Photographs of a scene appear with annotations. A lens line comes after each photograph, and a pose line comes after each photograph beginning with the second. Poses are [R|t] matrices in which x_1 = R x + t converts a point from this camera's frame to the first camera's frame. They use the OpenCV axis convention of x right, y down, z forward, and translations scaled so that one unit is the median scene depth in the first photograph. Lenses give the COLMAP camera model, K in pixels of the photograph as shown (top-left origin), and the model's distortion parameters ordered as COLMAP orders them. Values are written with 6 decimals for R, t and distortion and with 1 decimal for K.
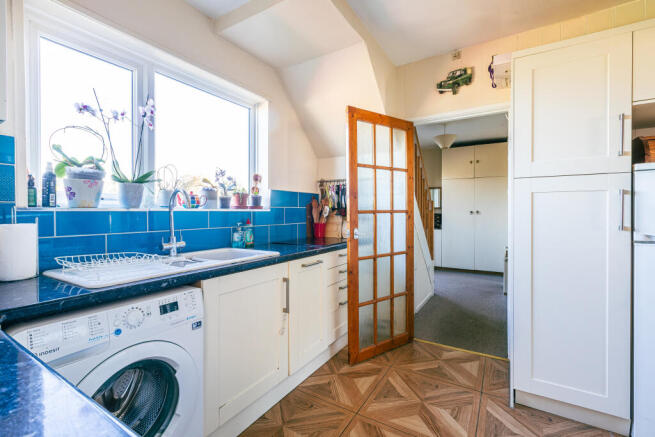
lens RADIAL K [[303.5, 0, 326.5], [0, 303.5, 214.7], [0, 0, 1]] dist [0.000233, -0.001426]
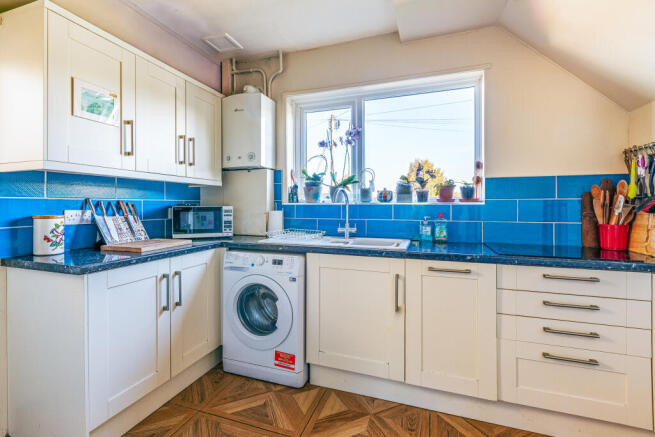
lens RADIAL K [[319.3, 0, 316.9], [0, 319.3, 205.4], [0, 0, 1]] dist [0.018553, 0.000607]
pose [[0.175267, 0.004327, -0.984511, 0.787780], [-0.007385, 0.999968, 0.003080, -0.011461], [0.984493, 0.006731, 0.175293, 0.552778]]
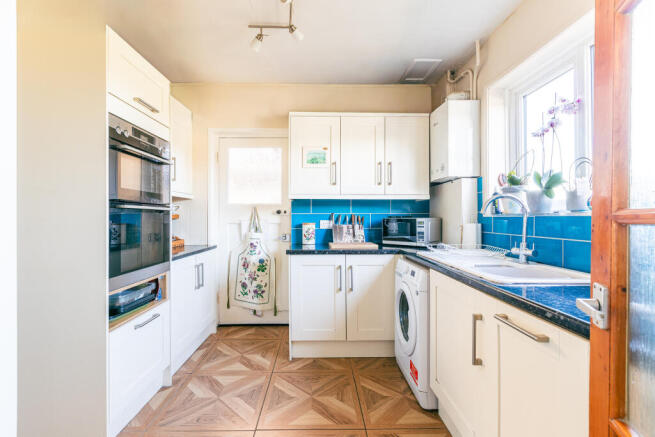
lens RADIAL K [[303.5, 0, 304.6], [0, 303.5, 218.1], [0, 0, 1]] dist [0.000233, -0.001426]
pose [[-0.877256, 0.005502, -0.479991, 0.515260], [0.001683, 0.999963, 0.008385, -0.013612], [0.480020, 0.006547, -0.877233, 1.360182]]
